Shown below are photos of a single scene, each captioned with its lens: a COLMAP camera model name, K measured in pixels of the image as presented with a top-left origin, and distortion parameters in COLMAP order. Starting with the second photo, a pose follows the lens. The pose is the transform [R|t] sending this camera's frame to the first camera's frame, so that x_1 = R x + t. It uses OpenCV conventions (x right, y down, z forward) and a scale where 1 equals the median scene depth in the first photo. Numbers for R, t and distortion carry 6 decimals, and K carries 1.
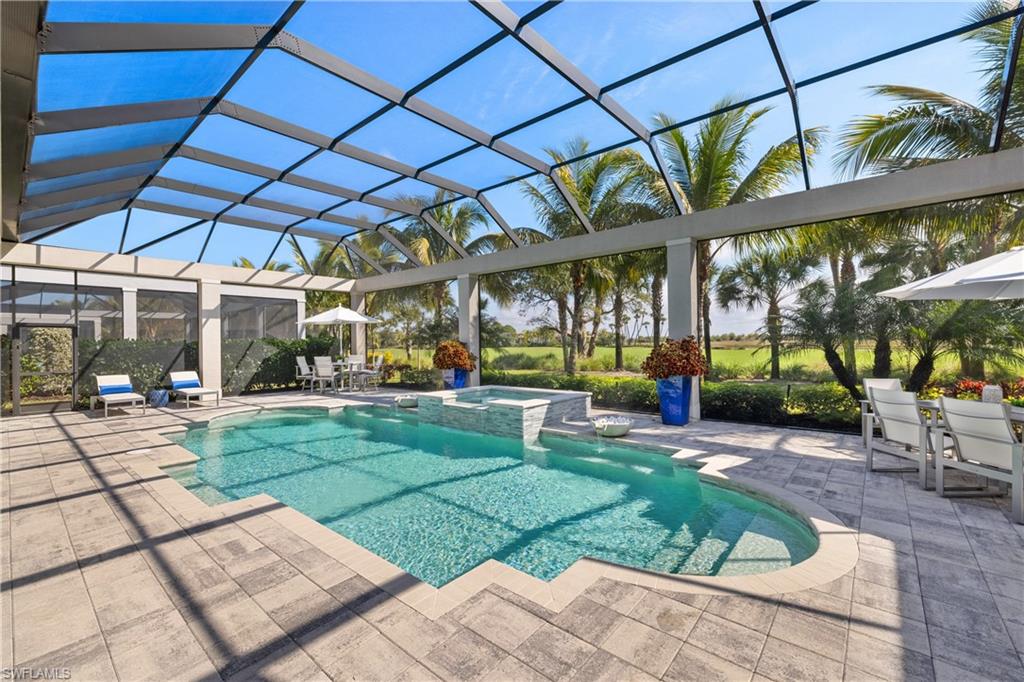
lens RADIAL K [[429.4, 0, 507.4], [0, 429.4, 339.5], [0, 0, 1]] dist [-0.000264, -0.000207]
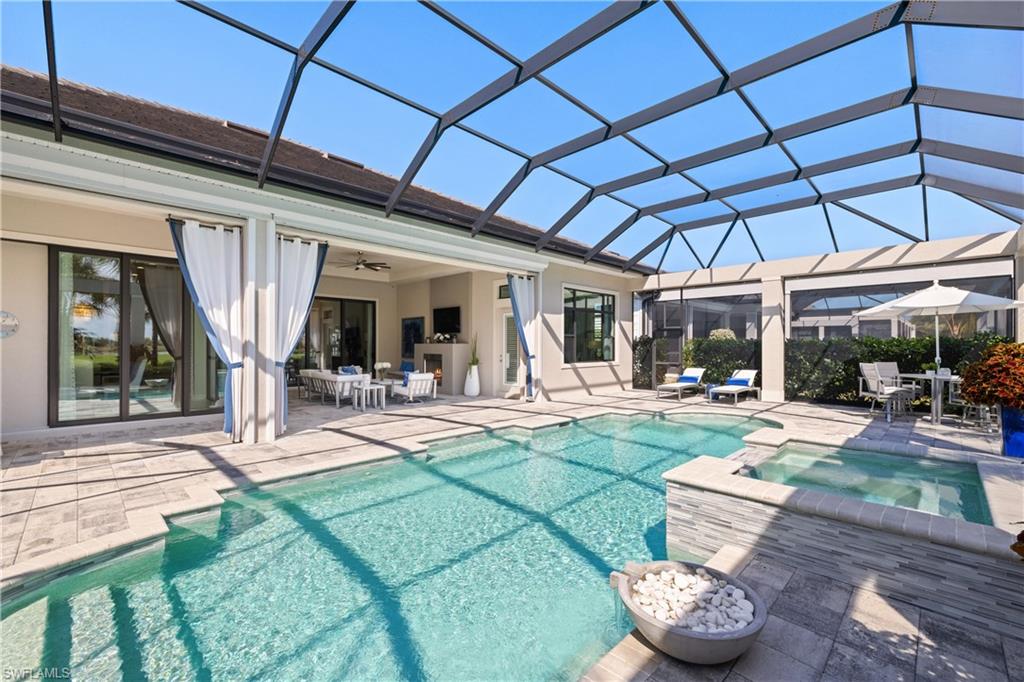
lens RADIAL K [[436.7, 0, 526.9], [0, 436.7, 343.3], [0, 0, 1]] dist [0.000471, -0.000079]
pose [[-0.071273, 0.009613, -0.997411, 0.371660], [0.003935, 0.999948, 0.009357, -0.001662], [0.997449, -0.003258, -0.071307, 0.596194]]
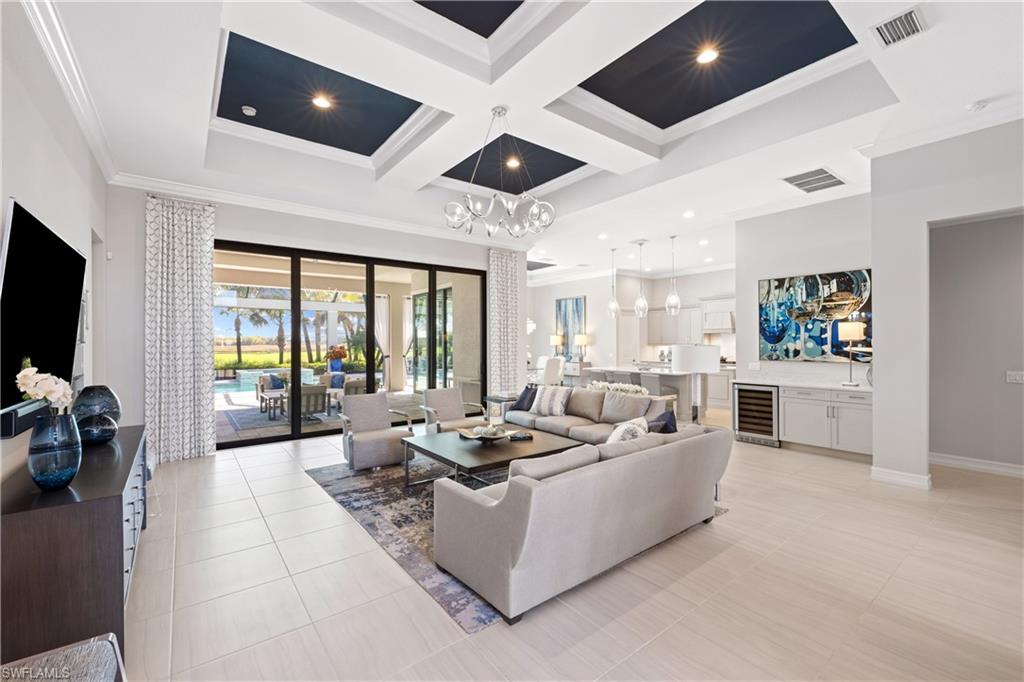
lens RADIAL K [[428.7, 0, 516.0], [0, 428.7, 341.0], [0, 0, 1]] dist [-0.000968, -0.000379]
pose [[0.195300, 0.013041, 0.980657, -1.532180], [0.000208, 0.999911, -0.013338, 0.005383], [-0.980744, 0.002809, 0.195279, -0.514781]]
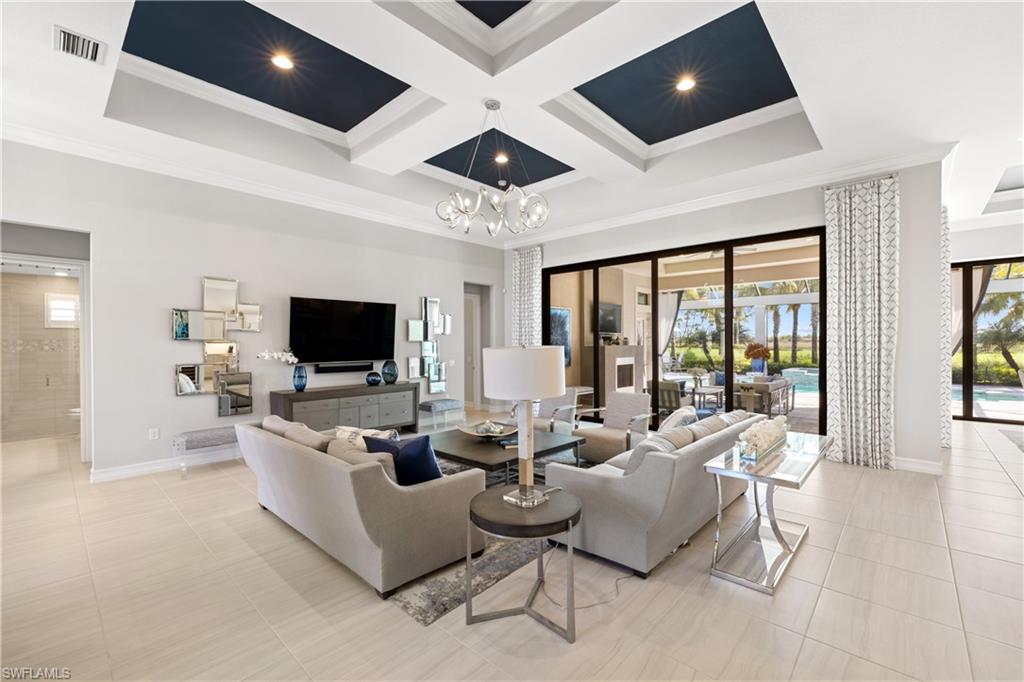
lens RADIAL K [[433.1, 0, 507.2], [0, 433.1, 342.3], [0, 0, 1]] dist [-0.003319, -0.000709]
pose [[0.999319, 0.005895, -0.036434, -1.116346], [-0.005829, 0.999981, 0.001900, 0.001532], [0.036445, -0.001686, 0.999334, -0.816719]]
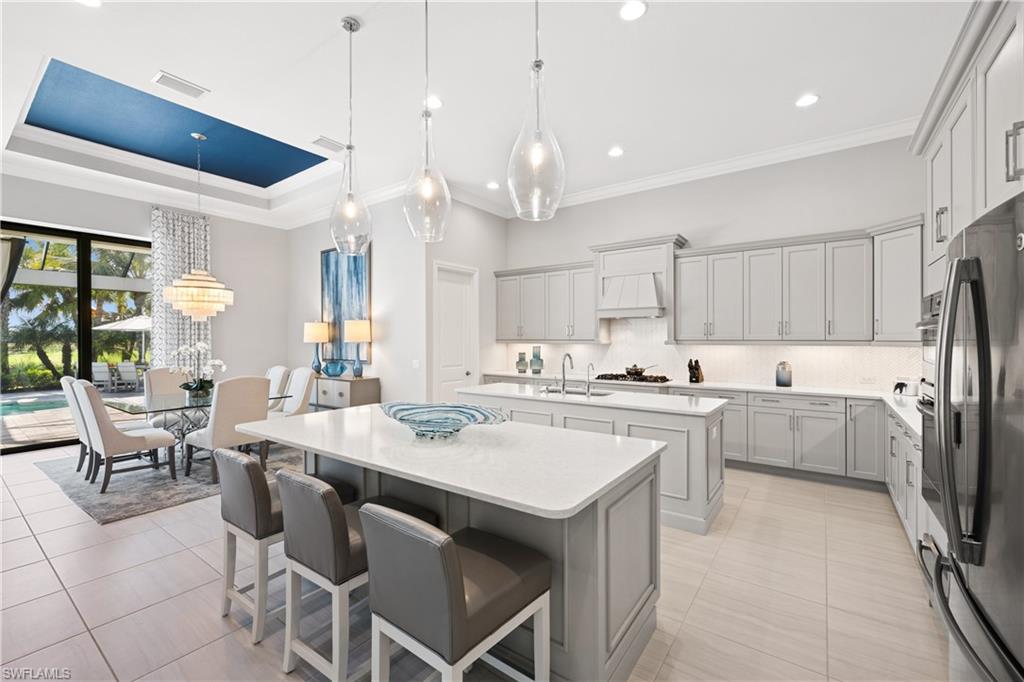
lens RADIAL K [[429.4, 0, 507.4], [0, 429.4, 339.5], [0, 0, 1]] dist [-0.000264, -0.000207]
pose [[-0.080232, 0.010465, 0.996721, -0.900959], [0.000553, 0.999945, -0.010454, 0.003400], [-0.996776, -0.000288, -0.080233, -0.610188]]
